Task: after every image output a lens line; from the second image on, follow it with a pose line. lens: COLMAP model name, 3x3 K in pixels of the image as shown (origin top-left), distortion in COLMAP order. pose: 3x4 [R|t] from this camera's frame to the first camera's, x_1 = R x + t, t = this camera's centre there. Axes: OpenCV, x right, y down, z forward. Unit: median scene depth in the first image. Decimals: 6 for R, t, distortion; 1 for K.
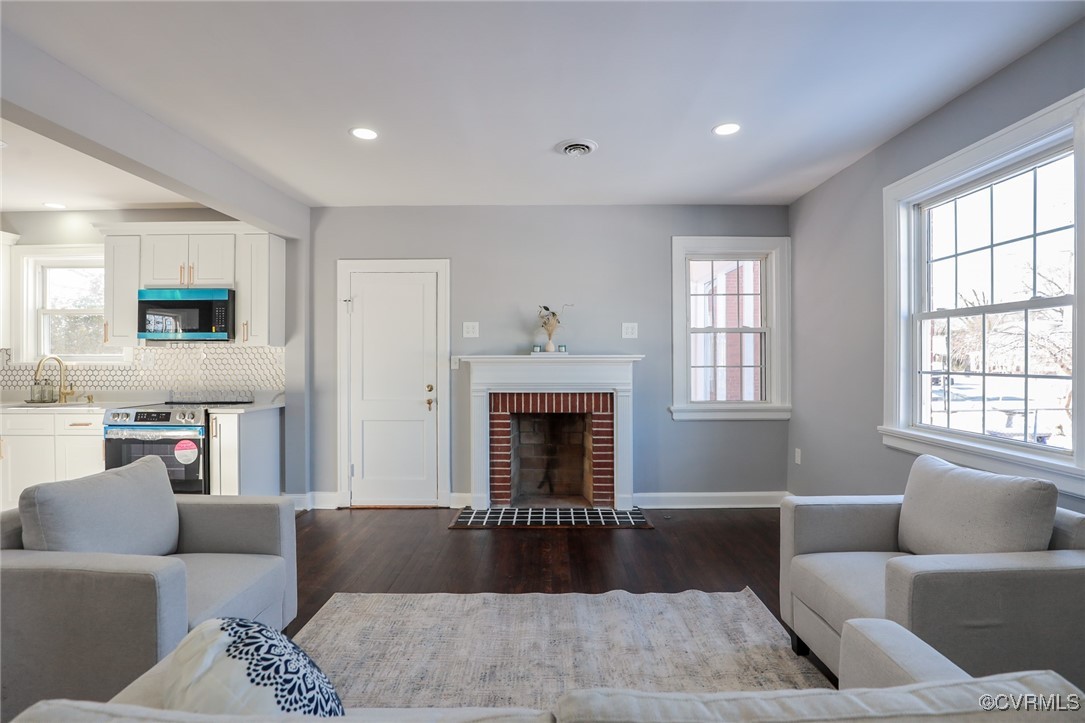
lens RADIAL K [[518.6, 0, 534.8], [0, 518.6, 361.2], [0, 0, 1]] dist [-0.026031, 0.000729]
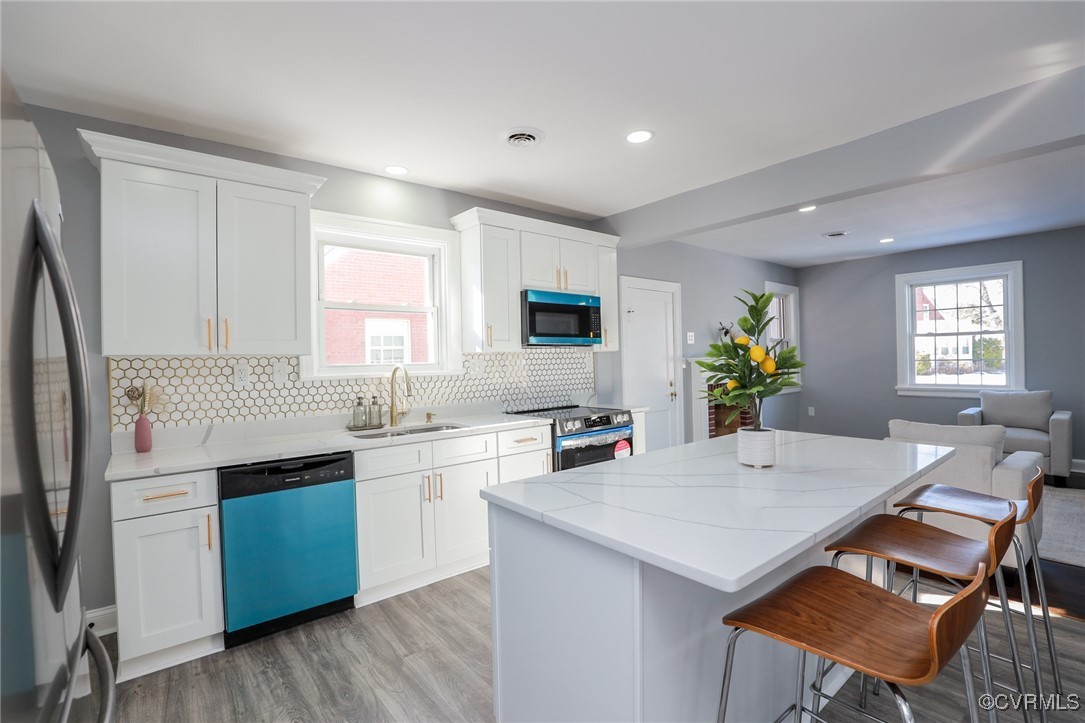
lens RADIAL K [[508.8, 0, 547.5], [0, 508.8, 364.3], [0, 0, 1]] dist [-0.027893, 0.002076]
pose [[0.752523, -0.022338, 0.658187, -1.276255], [0.026421, 0.999644, 0.003718, -0.008275], [-0.658035, 0.014592, 0.752846, 0.270789]]
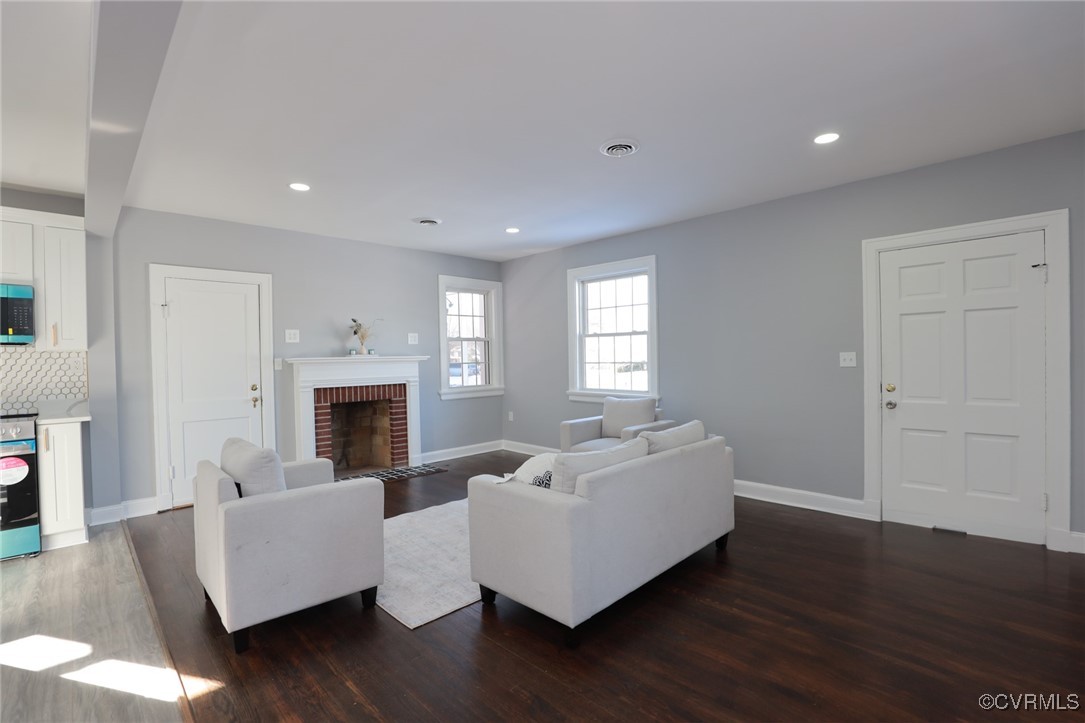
lens RADIAL K [[508.8, 0, 547.5], [0, 508.8, 364.3], [0, 0, 1]] dist [-0.027893, 0.002076]
pose [[0.703214, -0.020974, 0.710668, -0.543612], [0.018149, 0.999769, 0.011548, 0.000680], [-0.710746, 0.004777, 0.703432, -0.226071]]
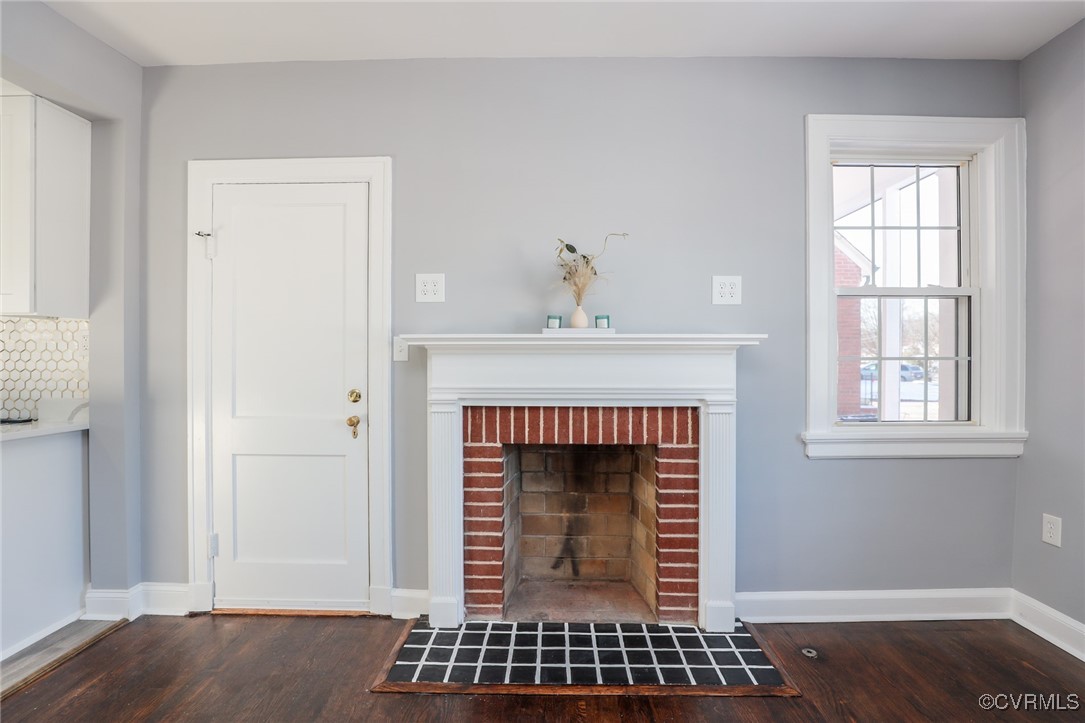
lens RADIAL K [[507.3, 0, 537.2], [0, 507.3, 364.5], [0, 0, 1]] dist [-0.042396, 0.010771]
pose [[0.999990, 0.003662, -0.002619, -0.011014], [-0.003641, 0.999962, 0.007922, 0.014477], [0.002648, -0.007913, 0.999965, 0.484258]]
